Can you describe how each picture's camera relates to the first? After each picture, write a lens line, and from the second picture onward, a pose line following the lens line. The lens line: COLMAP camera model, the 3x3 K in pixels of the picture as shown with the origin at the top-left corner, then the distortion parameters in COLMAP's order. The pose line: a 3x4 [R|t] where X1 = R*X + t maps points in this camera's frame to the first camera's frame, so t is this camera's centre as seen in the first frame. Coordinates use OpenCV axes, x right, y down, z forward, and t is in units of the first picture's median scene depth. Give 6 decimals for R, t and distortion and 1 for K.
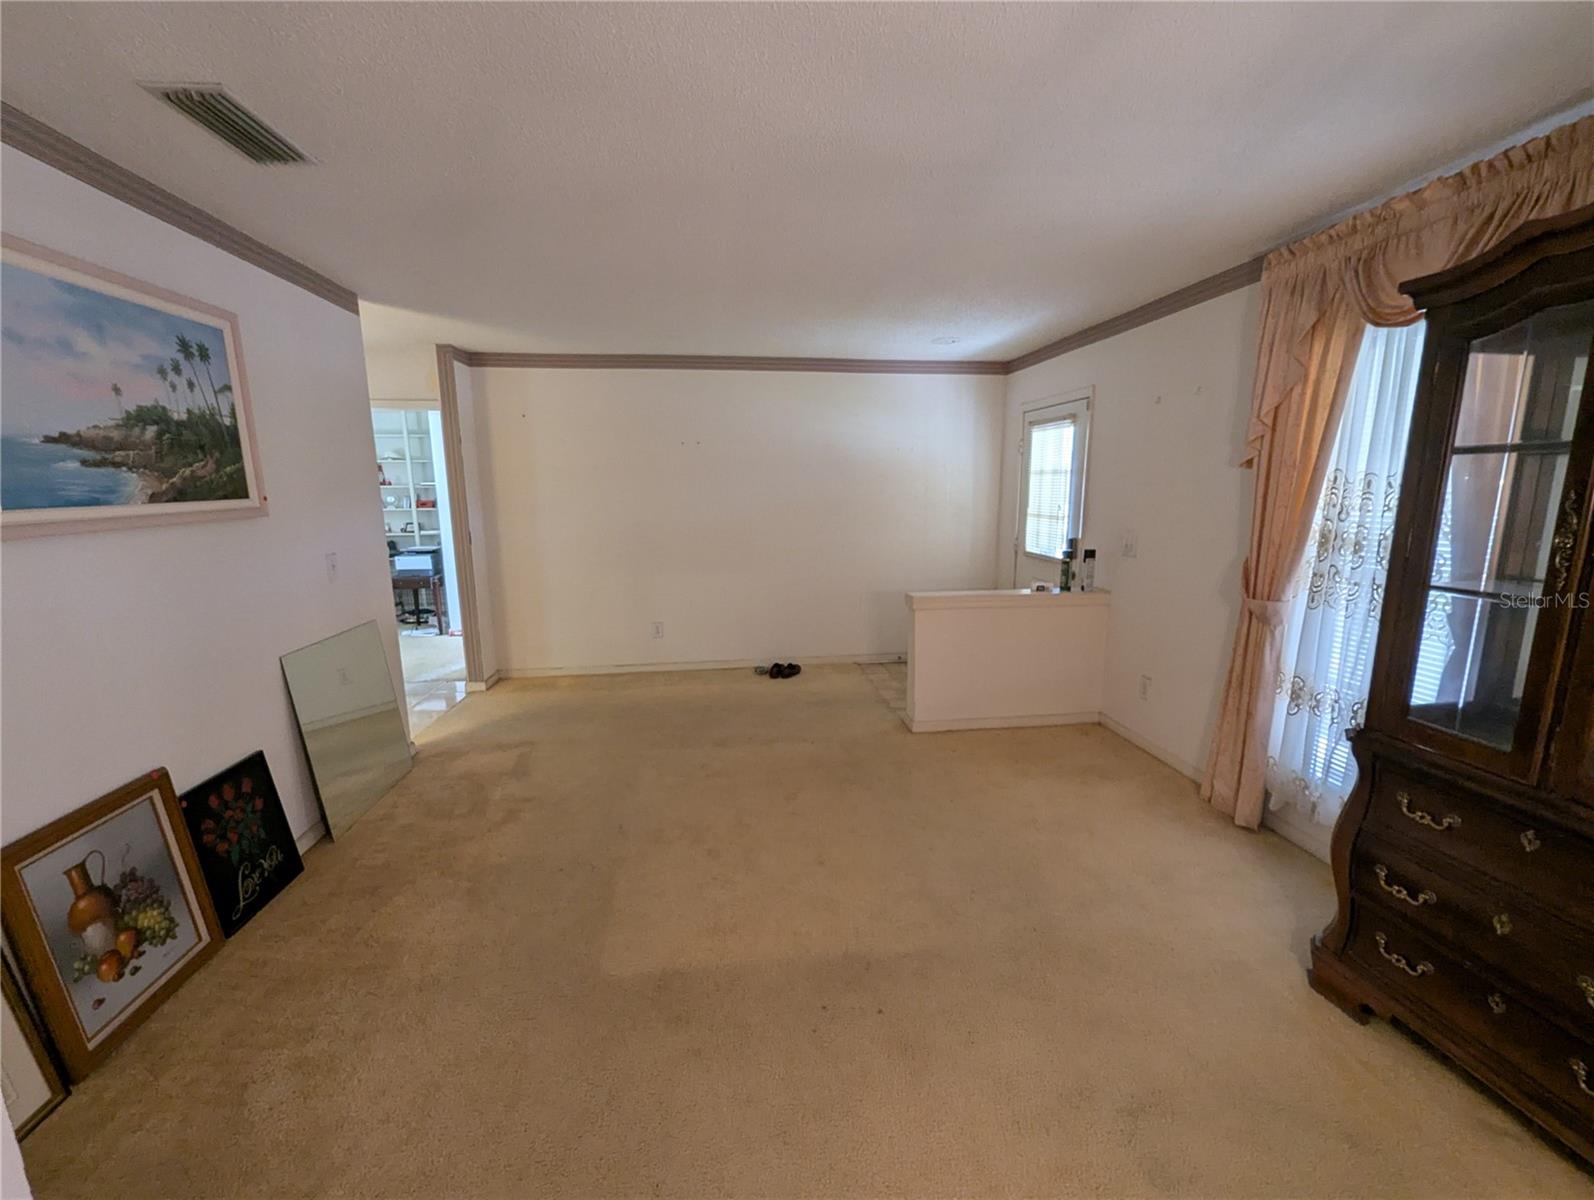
lens RADIAL K [[666.9, 0, 799.4], [0, 666.9, 606.8], [0, 0, 1]] dist [-0.001269, 0.000451]
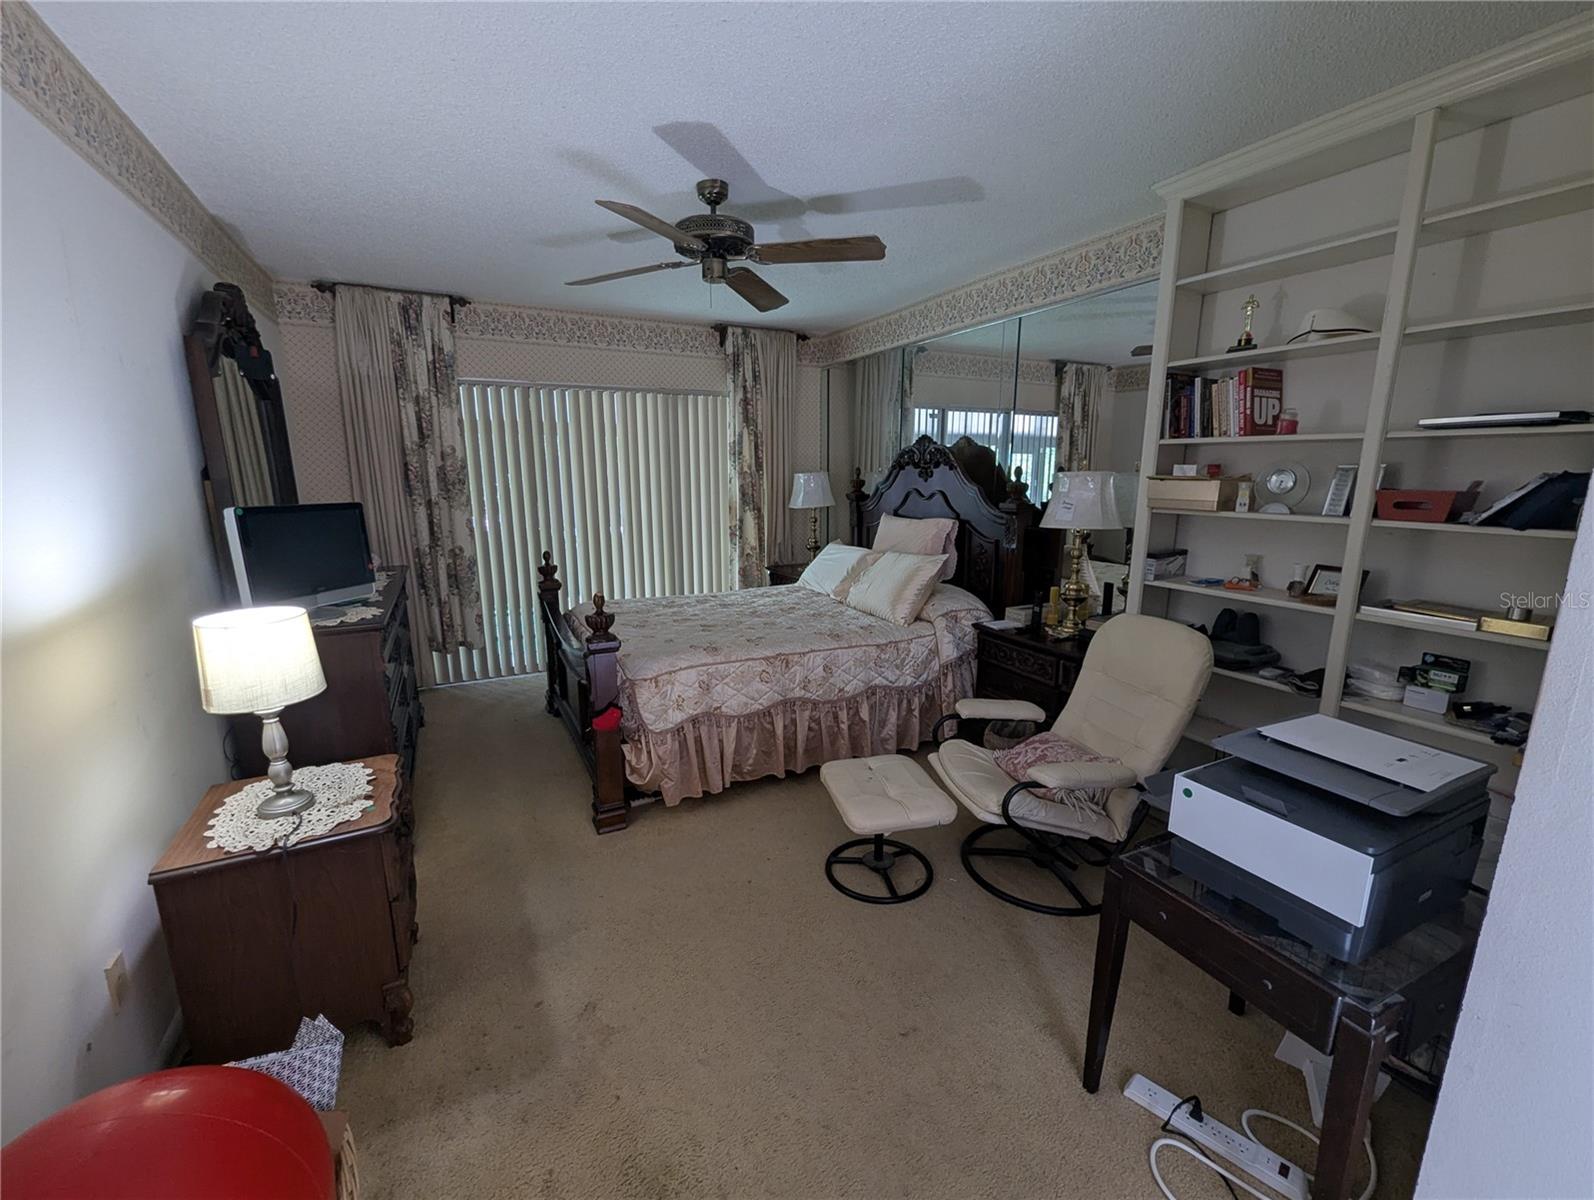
lens RADIAL K [[666.9, 0, 806.0], [0, 666.9, 606.1], [0, 0, 1]] dist [-0.001269, 0.000451]
pose [[0.346191, 0.205707, -0.915334, -0.401314], [-0.169927, 0.973276, 0.154460, -0.116414], [0.922646, 0.102067, 0.371895, 0.695616]]
